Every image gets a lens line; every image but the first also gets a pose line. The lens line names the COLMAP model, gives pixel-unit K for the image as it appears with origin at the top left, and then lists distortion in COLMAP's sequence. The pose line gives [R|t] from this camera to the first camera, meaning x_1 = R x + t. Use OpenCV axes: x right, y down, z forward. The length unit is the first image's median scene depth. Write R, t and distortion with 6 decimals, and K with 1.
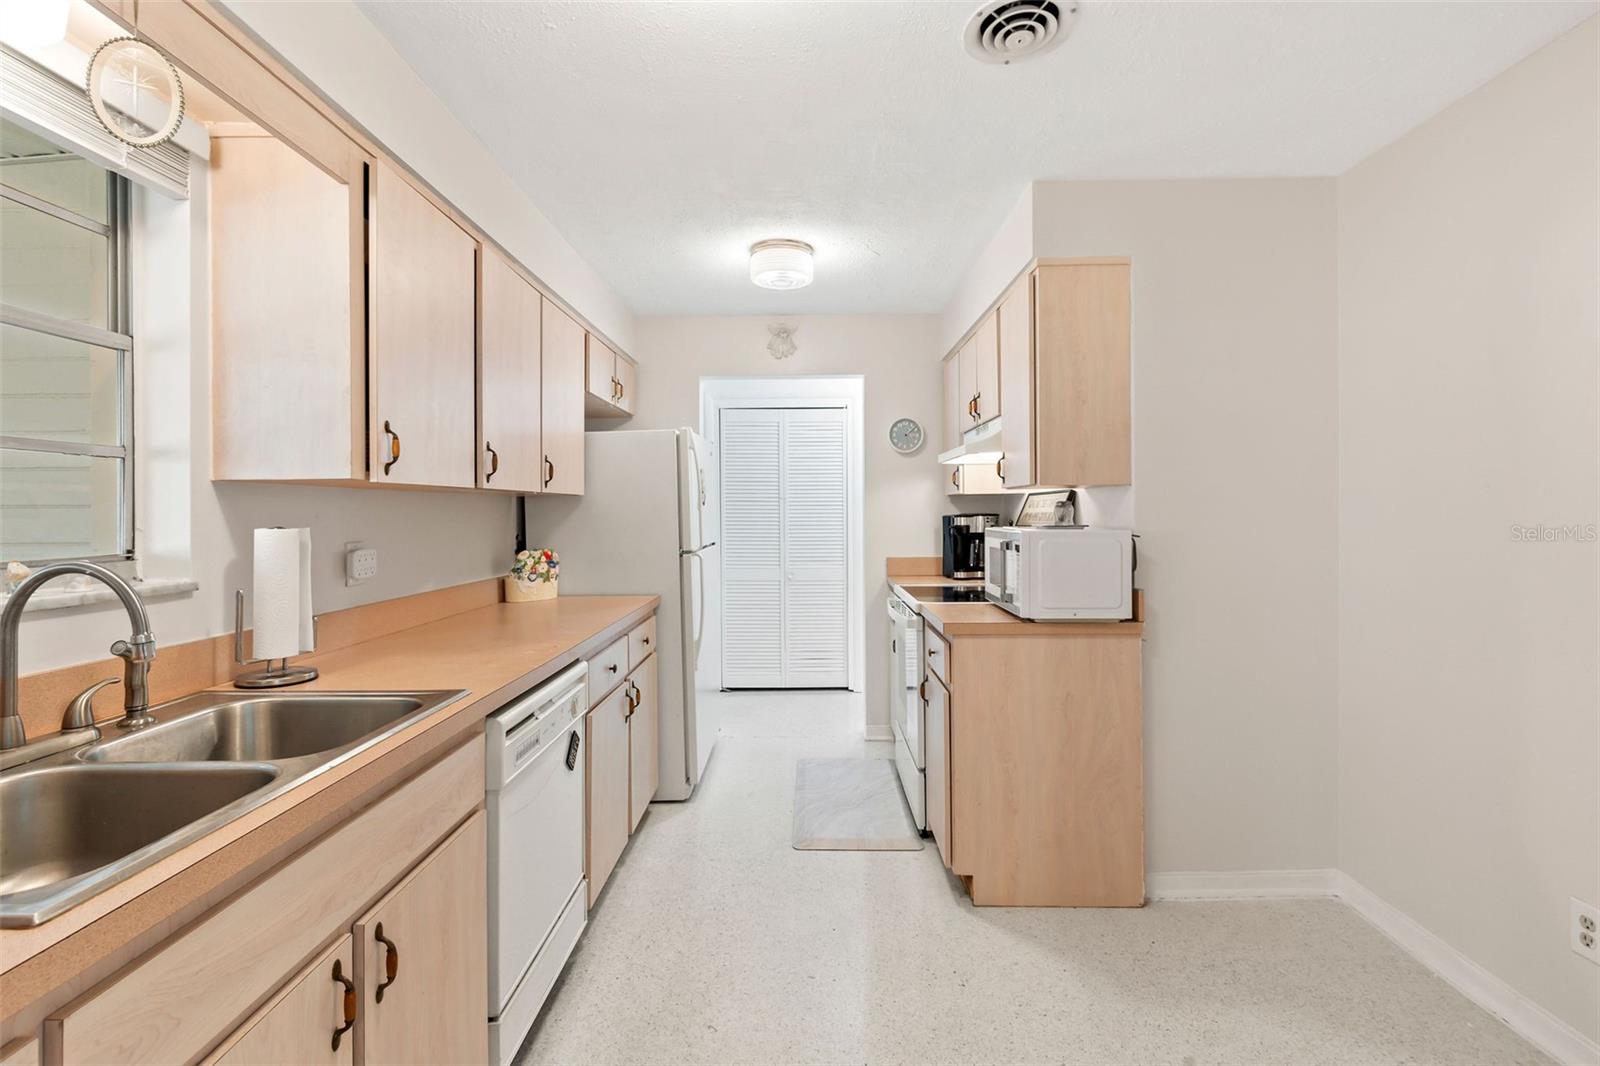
lens RADIAL K [[753.5, 0, 805.1], [0, 753.5, 512.0], [0, 0, 1]] dist [0.021909, 0.000094]
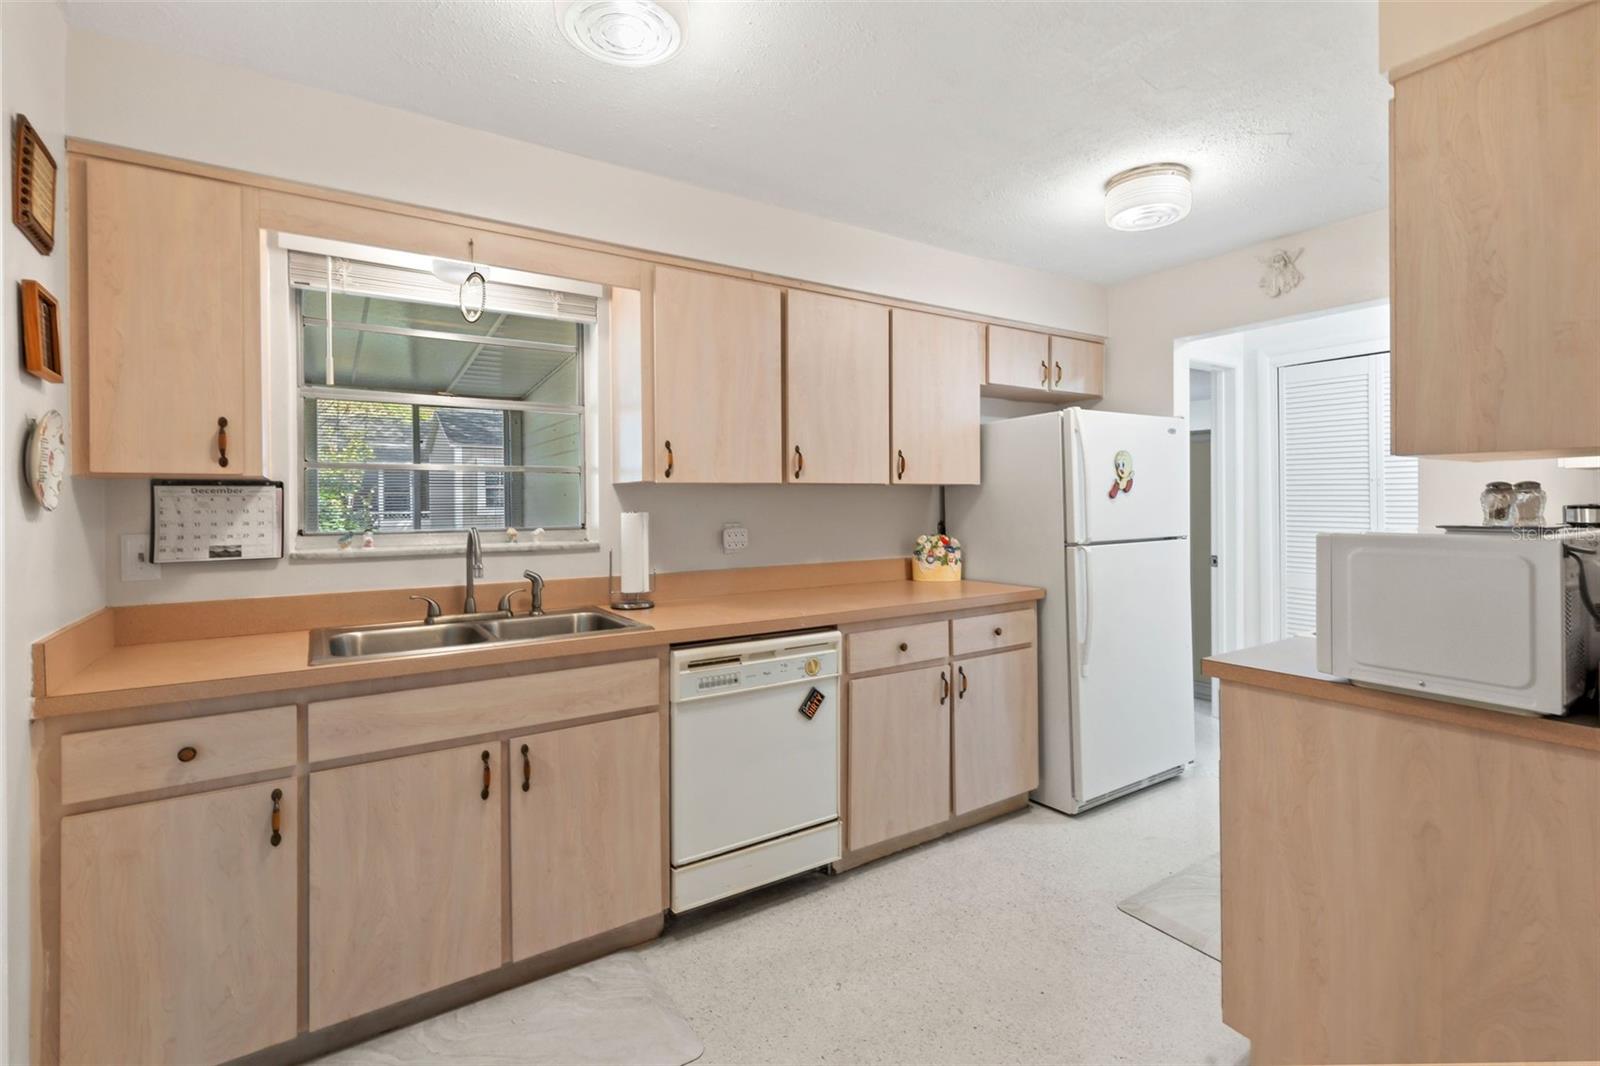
lens RADIAL K [[754.0, 0, 783.3], [0, 754.0, 500.8], [0, 0, 1]] dist [0.004901, 0.000523]
pose [[0.528872, 0.000223, -0.848702, 0.465407], [0.003734, 0.999990, 0.002590, -0.003700], [0.848694, -0.004539, 0.528865, 0.237657]]
